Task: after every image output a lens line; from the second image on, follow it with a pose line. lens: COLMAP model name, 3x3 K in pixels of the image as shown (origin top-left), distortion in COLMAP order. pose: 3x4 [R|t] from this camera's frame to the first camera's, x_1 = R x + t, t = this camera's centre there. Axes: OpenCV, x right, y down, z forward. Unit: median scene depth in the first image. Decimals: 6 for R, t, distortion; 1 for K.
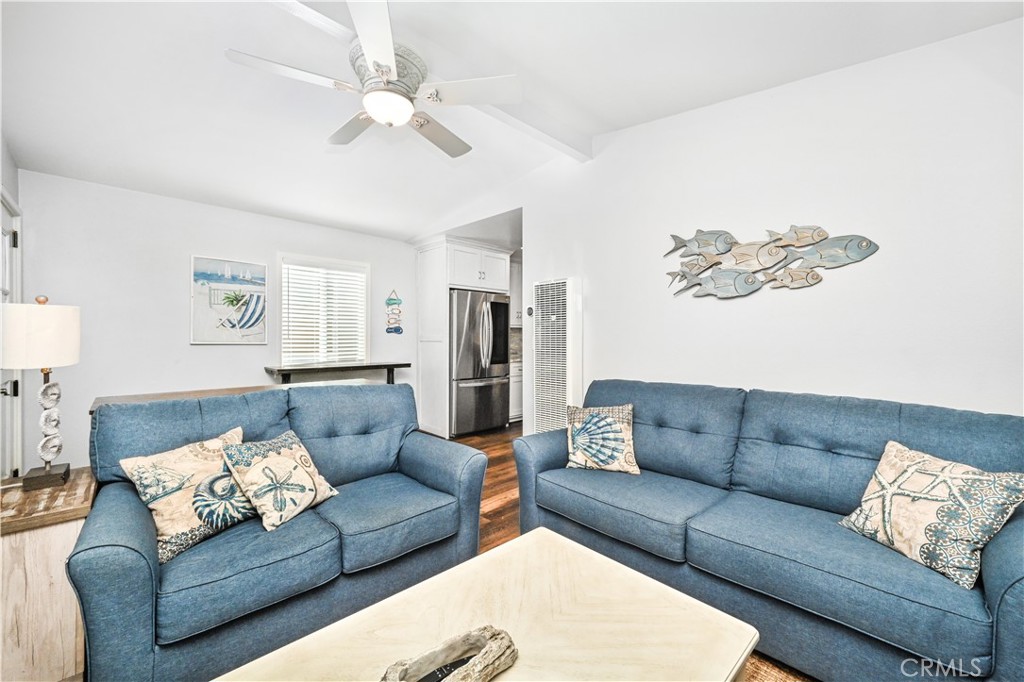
lens RADIAL K [[411.3, 0, 507.1], [0, 411.3, 336.9], [0, 0, 1]] dist [0.012339, -0.000124]
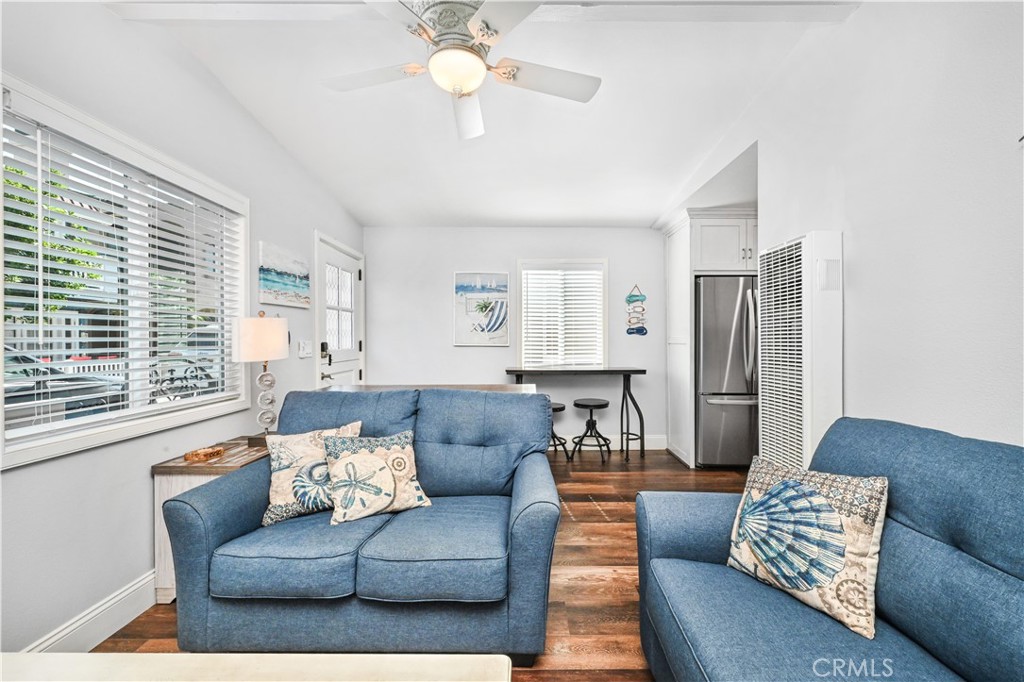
lens RADIAL K [[420.8, 0, 531.5], [0, 420.8, 340.0], [0, 0, 1]] dist [0.004478, 0.000107]
pose [[0.724304, -0.004609, -0.689466, 0.358758], [0.005797, 0.999983, -0.000596, 0.004053], [0.689457, -0.003565, 0.724318, 0.395457]]
